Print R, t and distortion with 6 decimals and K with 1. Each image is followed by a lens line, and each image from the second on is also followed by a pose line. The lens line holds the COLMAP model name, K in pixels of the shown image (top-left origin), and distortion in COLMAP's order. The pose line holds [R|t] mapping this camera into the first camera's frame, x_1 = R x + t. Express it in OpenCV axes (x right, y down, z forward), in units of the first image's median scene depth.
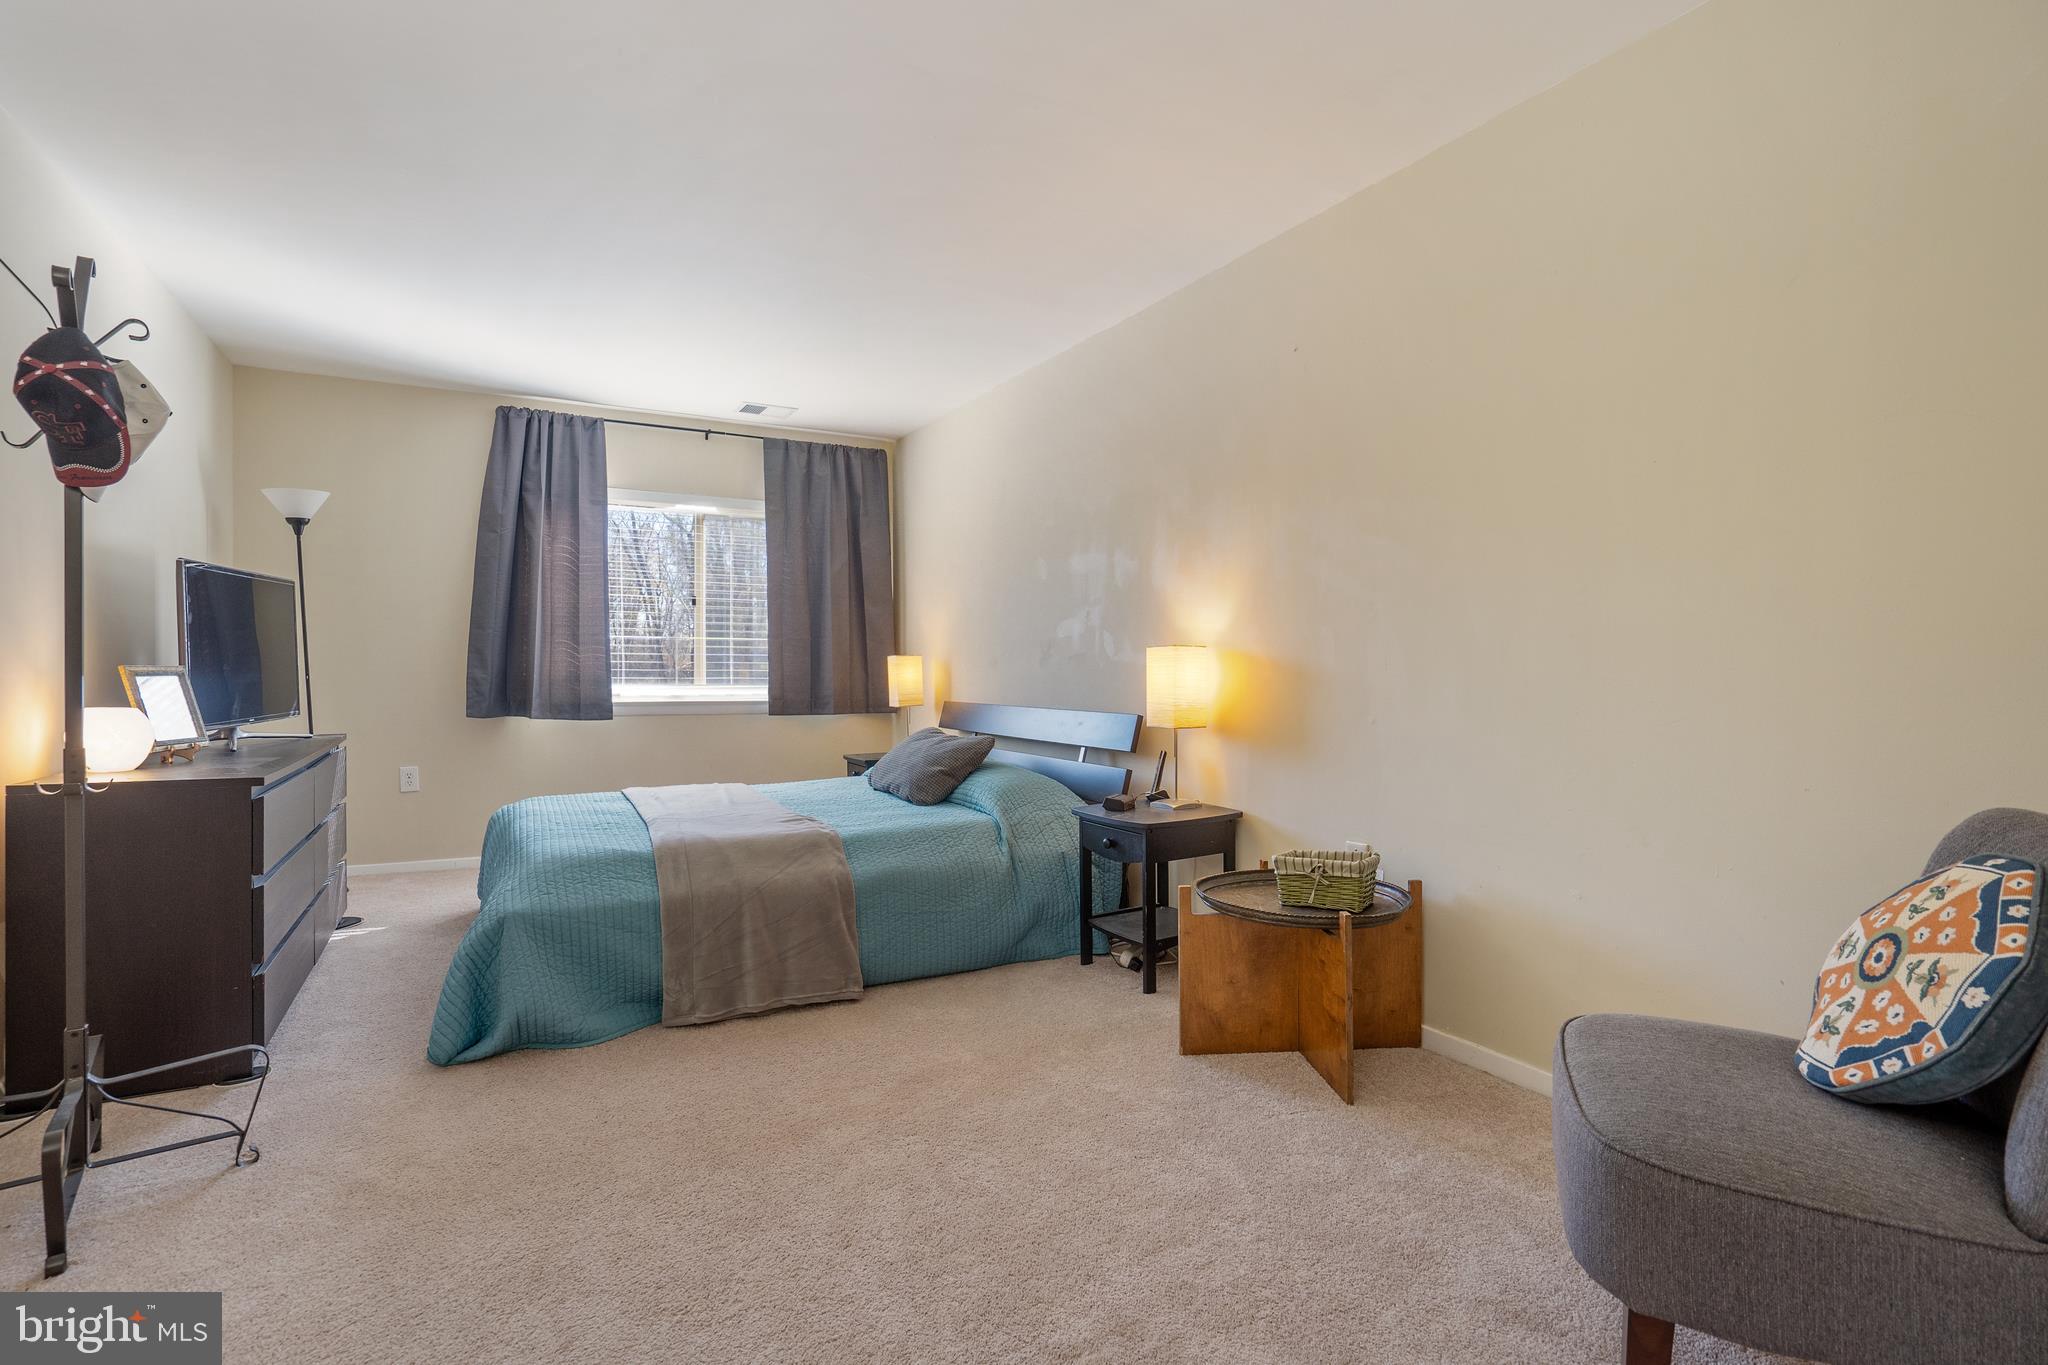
lens RADIAL K [[964.2, 0, 1013.3], [0, 964.2, 676.1], [0, 0, 1]] dist [-0.040855, 0.019665]
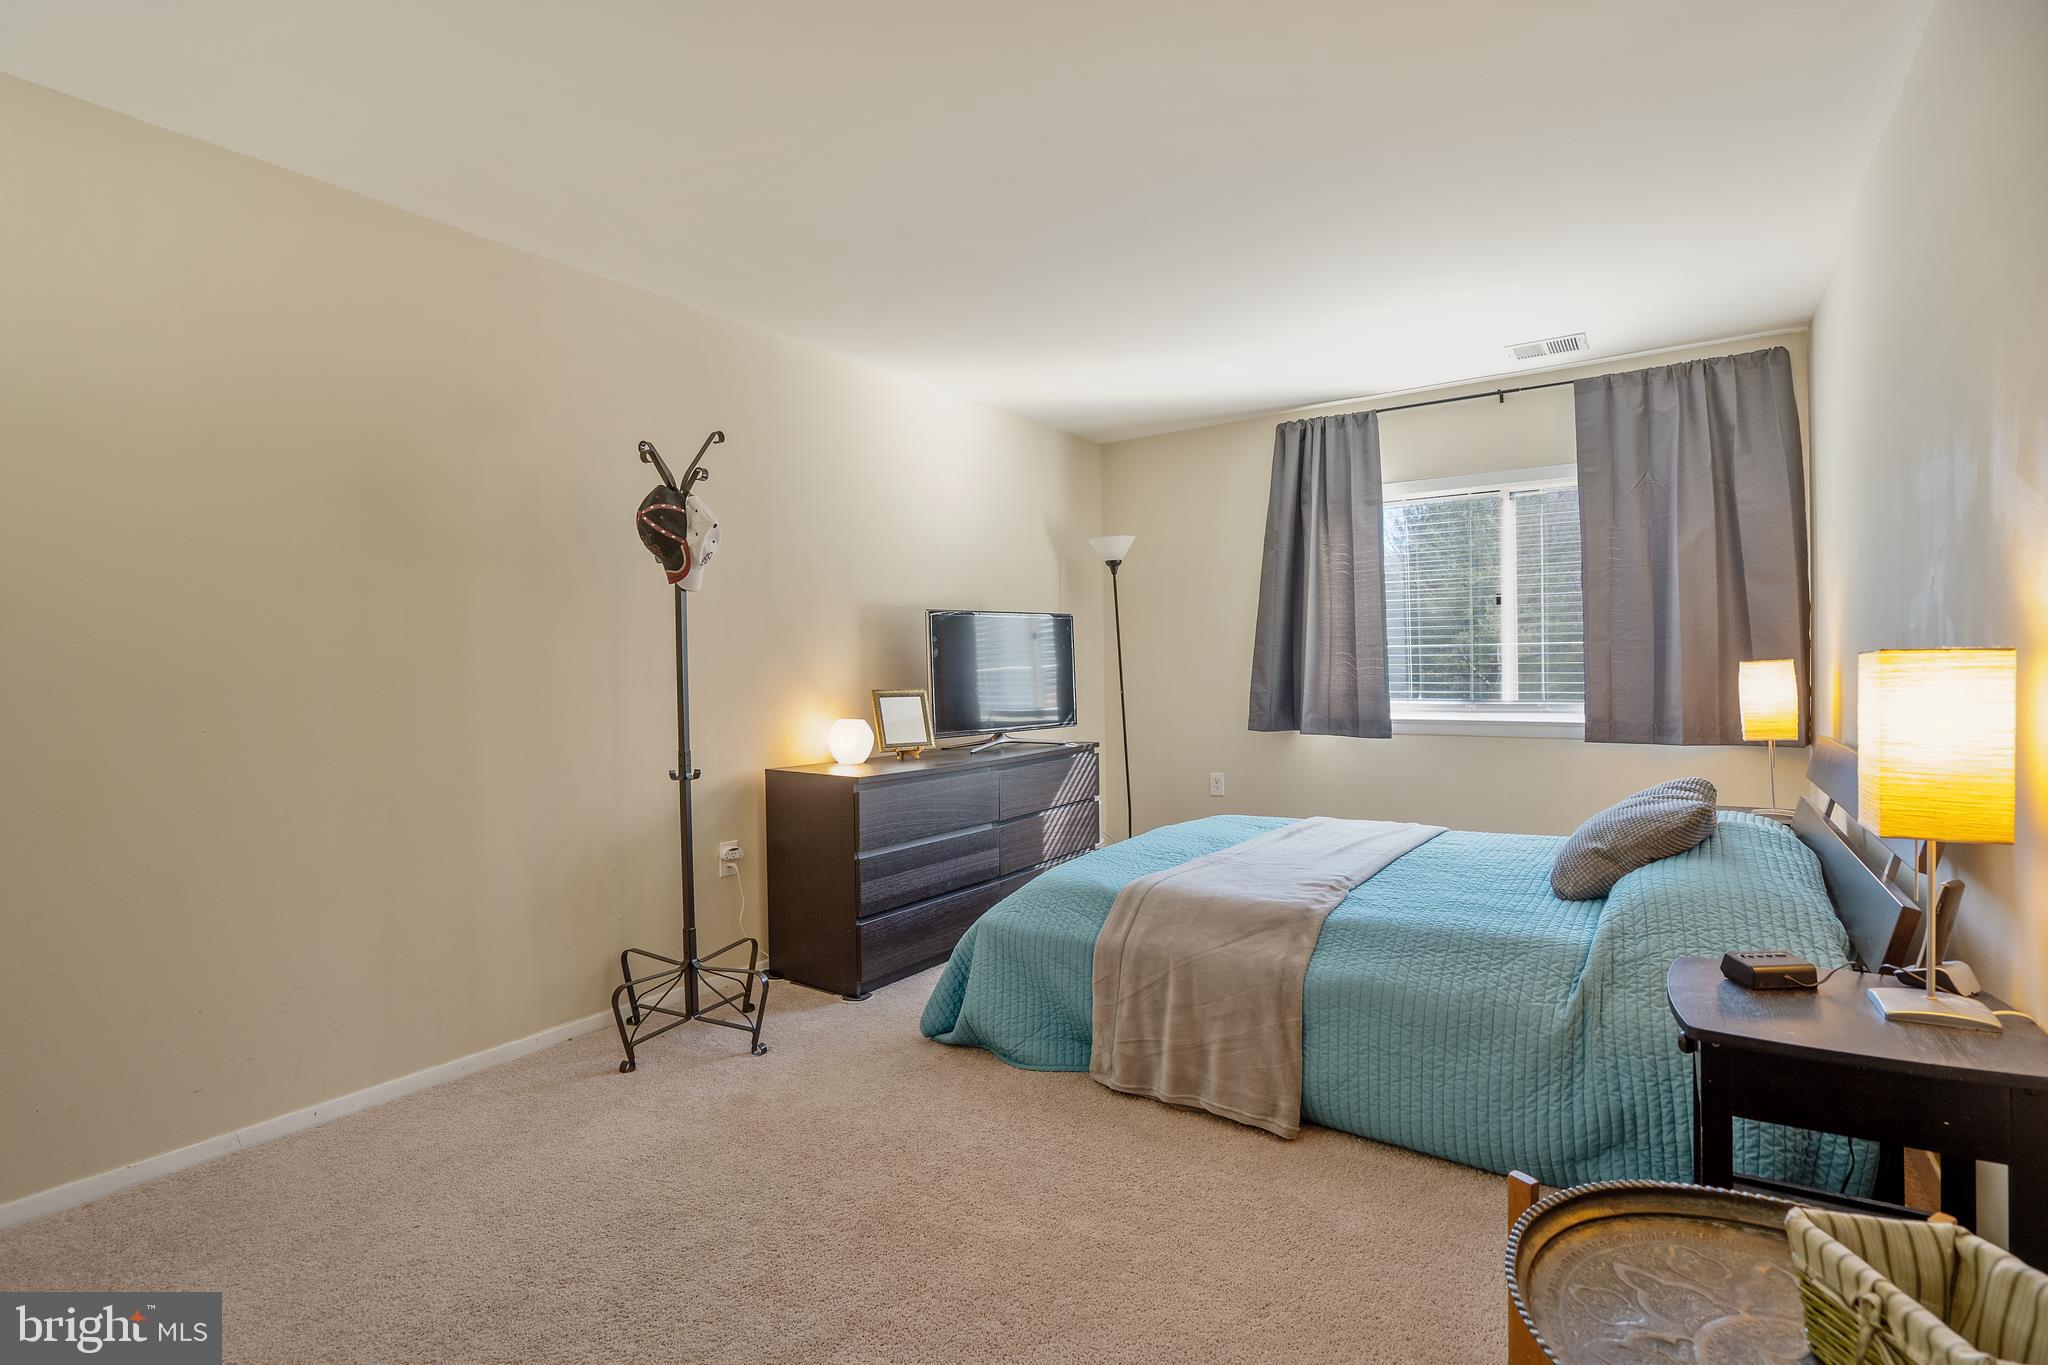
lens RADIAL K [[964.2, 0, 1015.1], [0, 964.2, 682.6], [0, 0, 1]] dist [-0.040855, 0.019665]
pose [[0.448340, 0.000360, -0.893863, 0.238666], [0.007119, 0.999967, 0.003973, -0.013831], [0.893835, -0.008145, 0.448323, 0.278152]]
